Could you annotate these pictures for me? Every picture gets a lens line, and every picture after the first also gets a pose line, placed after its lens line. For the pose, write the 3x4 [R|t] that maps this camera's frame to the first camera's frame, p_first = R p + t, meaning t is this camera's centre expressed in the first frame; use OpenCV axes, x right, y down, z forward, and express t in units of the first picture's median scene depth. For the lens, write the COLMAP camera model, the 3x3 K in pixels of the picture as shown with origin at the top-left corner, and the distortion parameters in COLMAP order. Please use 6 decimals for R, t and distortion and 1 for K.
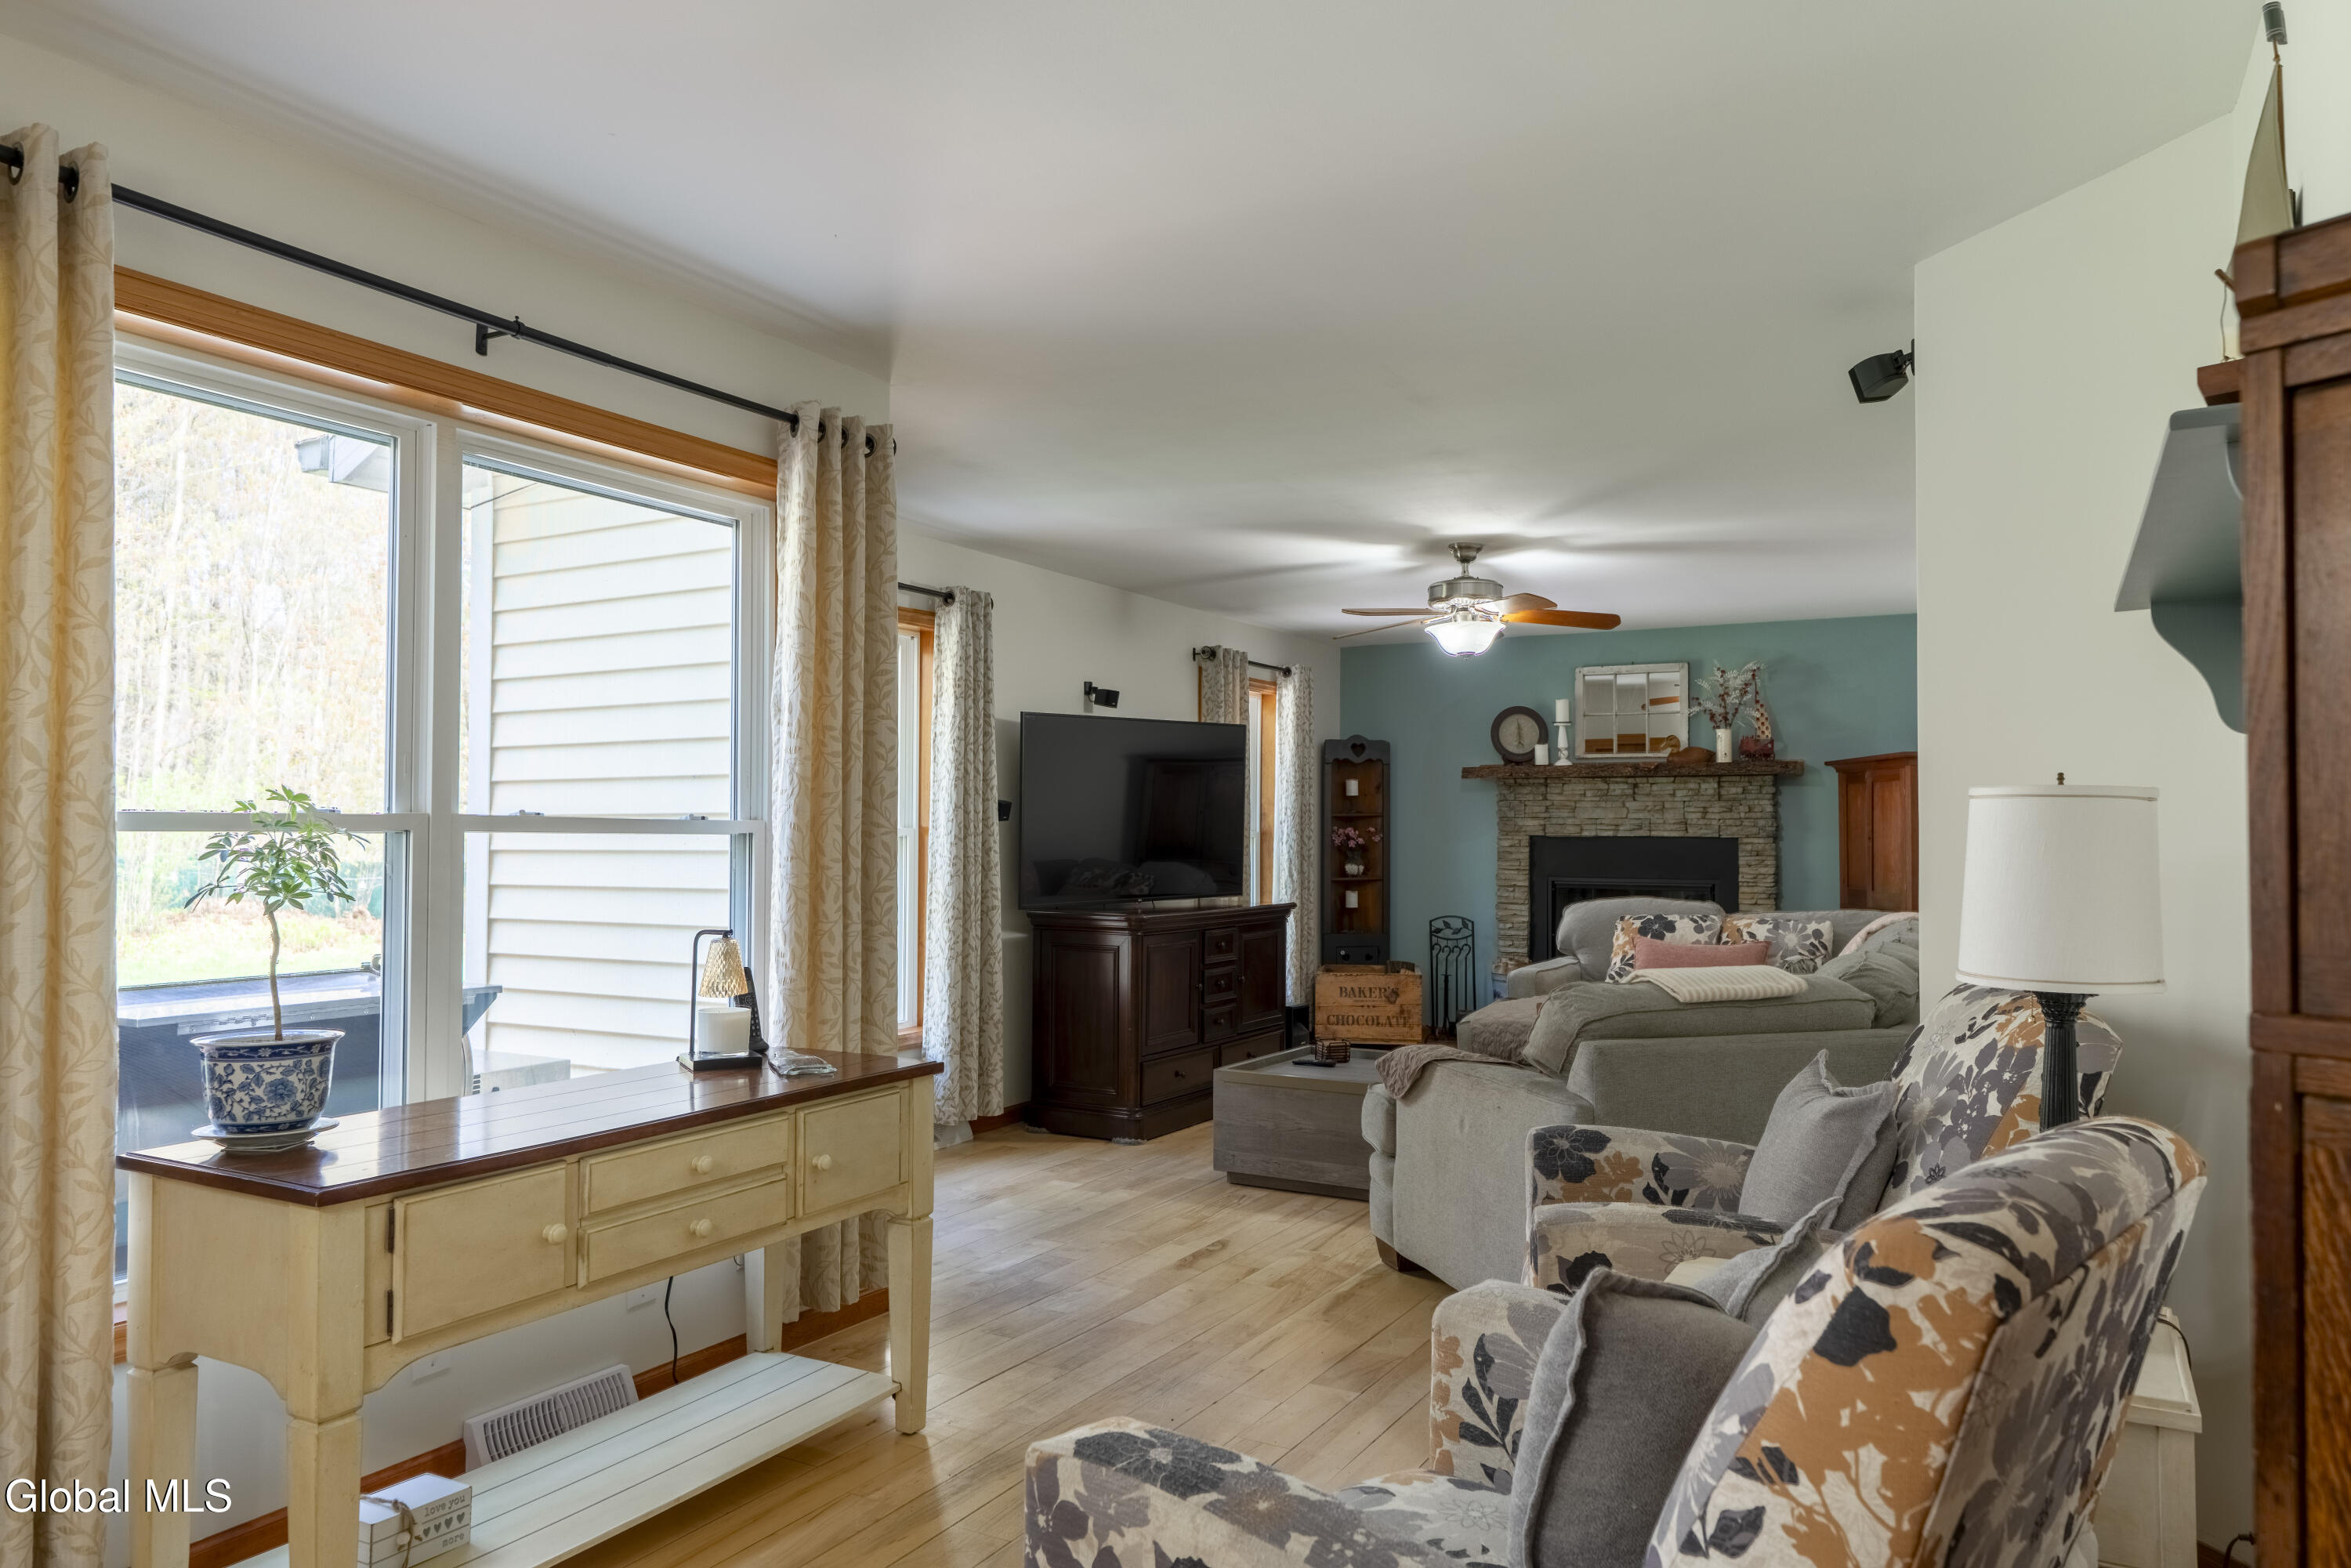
lens RADIAL K [[1601.0, 0, 1150.4], [0, 1601.0, 824.5], [0, 0, 1]] dist [0.007186, -0.001019]
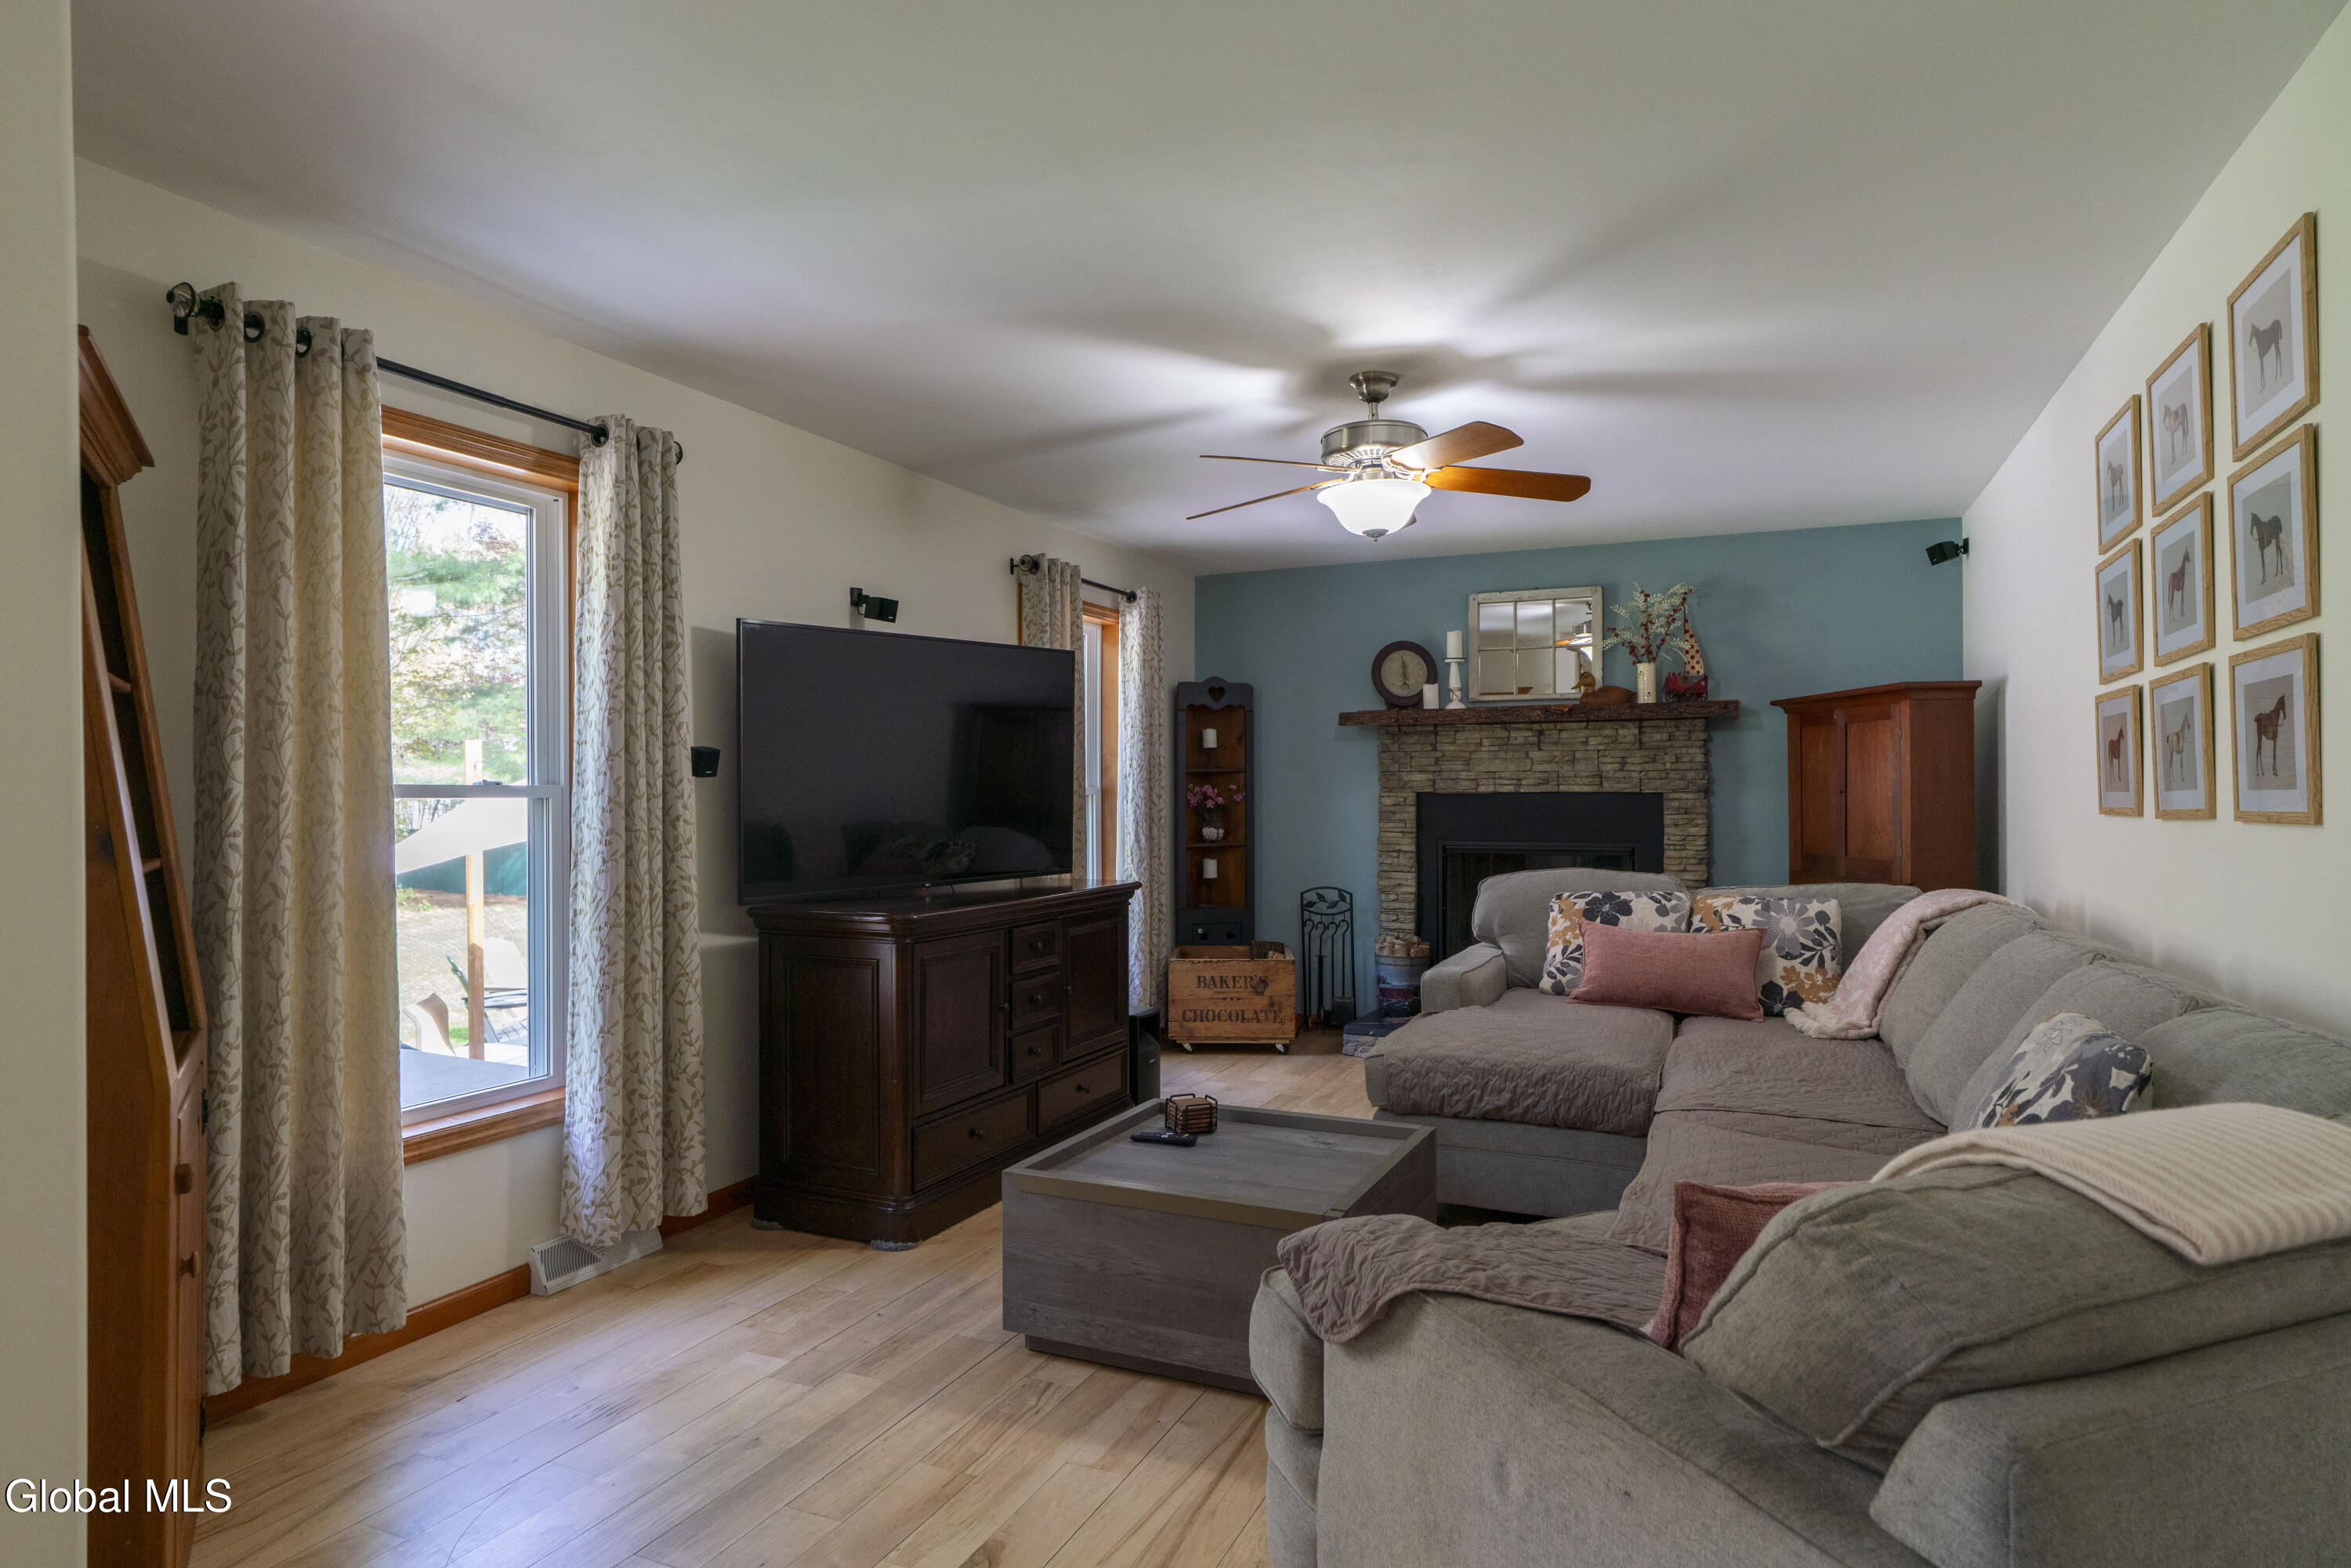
lens RADIAL K [[1344.2, 0, 1171.0], [0, 1344.2, 781.0], [0, 0, 1]] dist [-0.002792, -0.000146]
pose [[0.994812, -0.007651, 0.101437, 0.042374], [0.008073, 0.999960, -0.003745, 0.003287], [-0.101405, 0.004544, 0.994835, 0.376812]]
